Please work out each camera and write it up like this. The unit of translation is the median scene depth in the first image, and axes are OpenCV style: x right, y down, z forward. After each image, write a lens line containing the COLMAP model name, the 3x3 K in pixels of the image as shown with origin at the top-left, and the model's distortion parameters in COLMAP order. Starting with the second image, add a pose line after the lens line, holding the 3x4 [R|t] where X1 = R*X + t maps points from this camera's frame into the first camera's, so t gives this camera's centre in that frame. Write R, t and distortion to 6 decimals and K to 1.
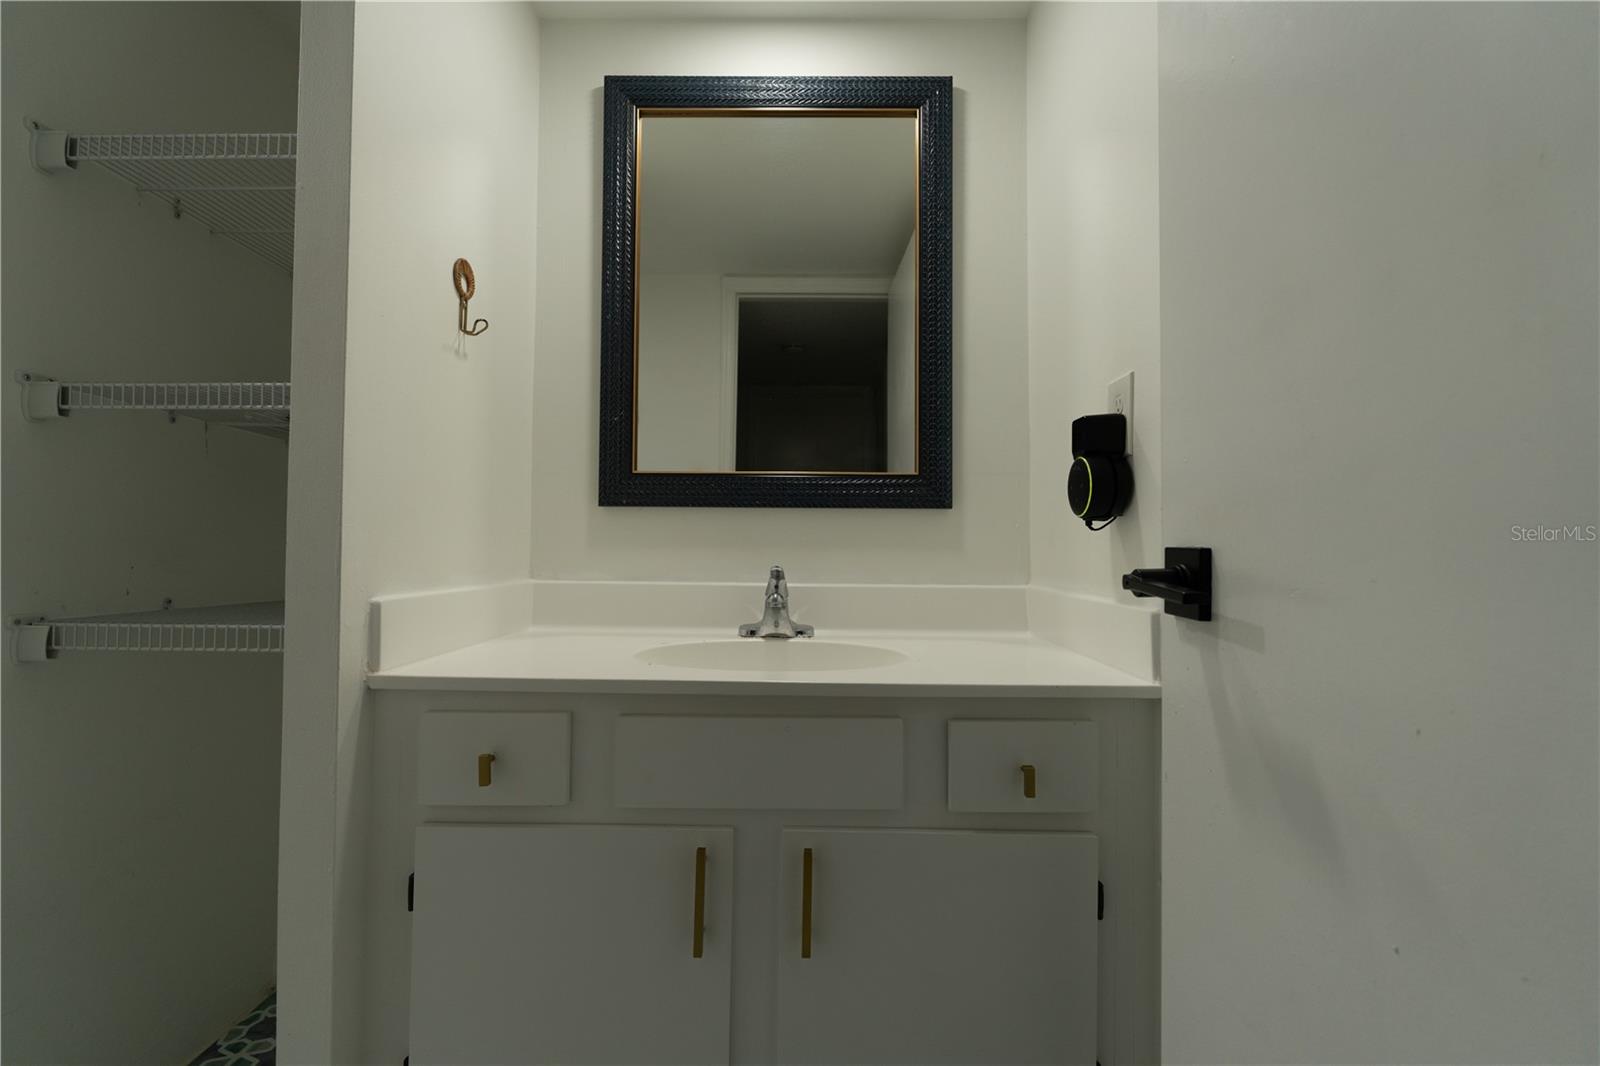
lens RADIAL K [[697.3, 0, 800.6], [0, 697.3, 533.2], [0, 0, 1]] dist [-0.009581, 0.000874]
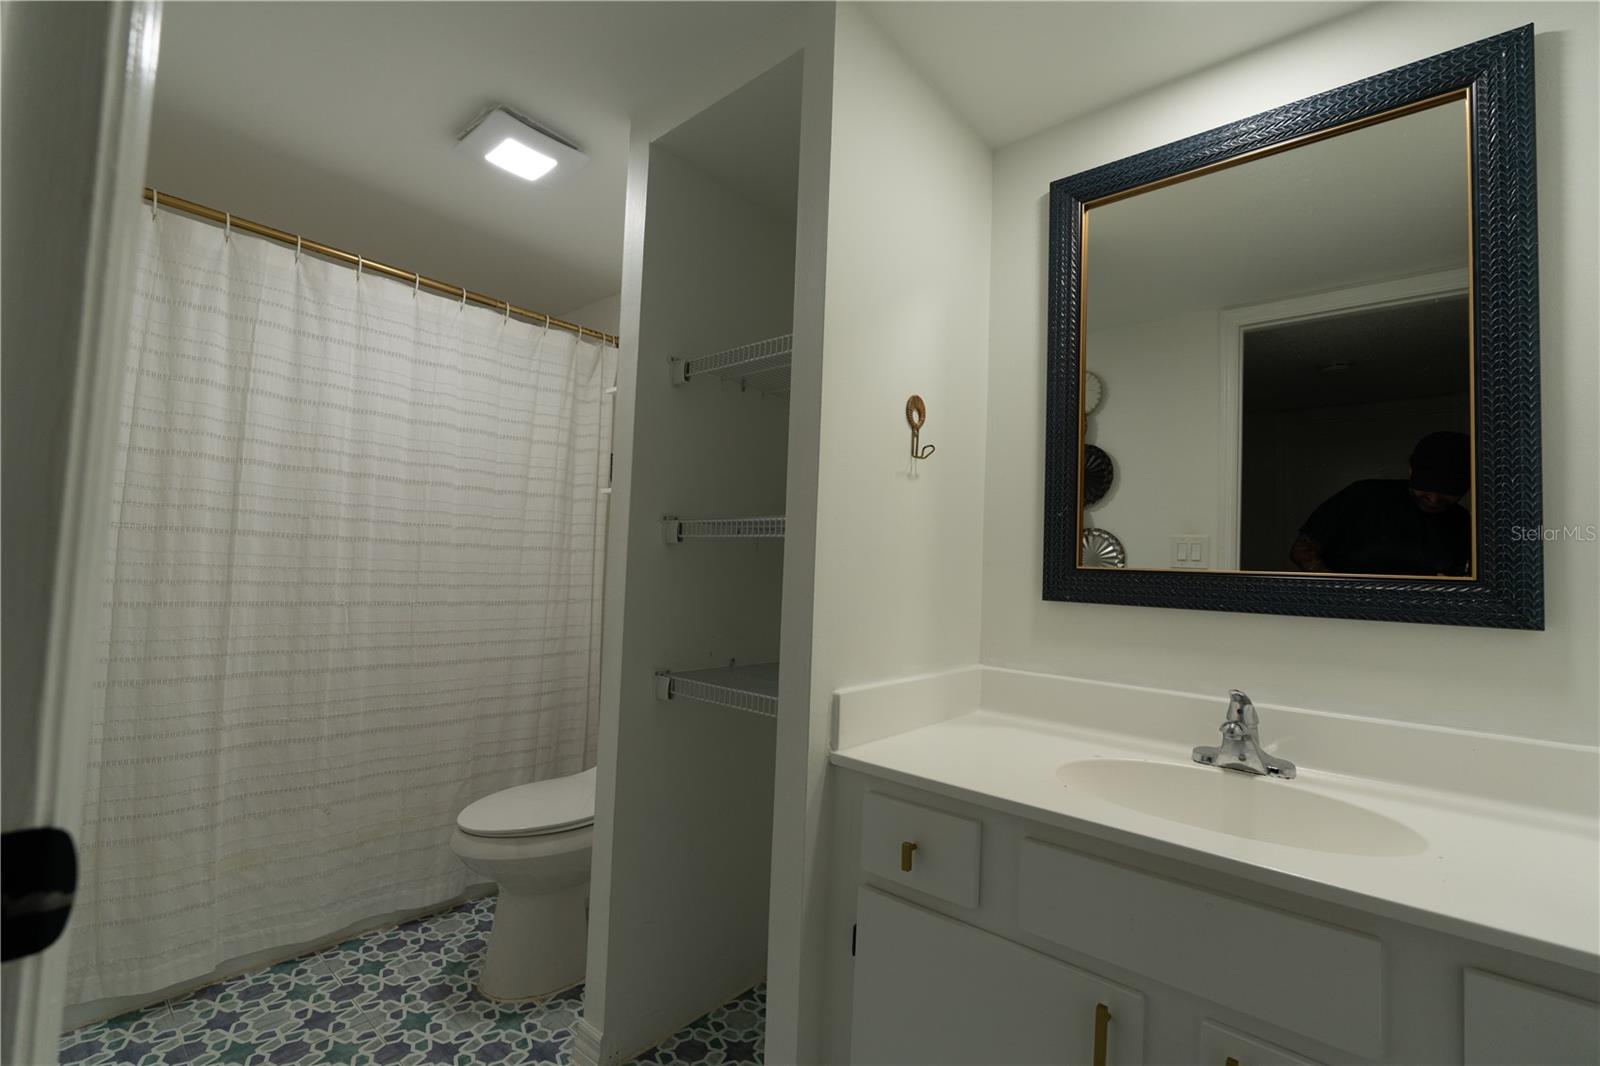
lens RADIAL K [[697.3, 0, 796.4], [0, 697.3, 532.8], [0, 0, 1]] dist [-0.009581, 0.000874]
pose [[0.756605, -0.007293, -0.653832, 0.112598], [-0.018385, 0.999305, -0.032421, -0.105318], [0.653614, 0.036550, 0.755945, -0.009903]]
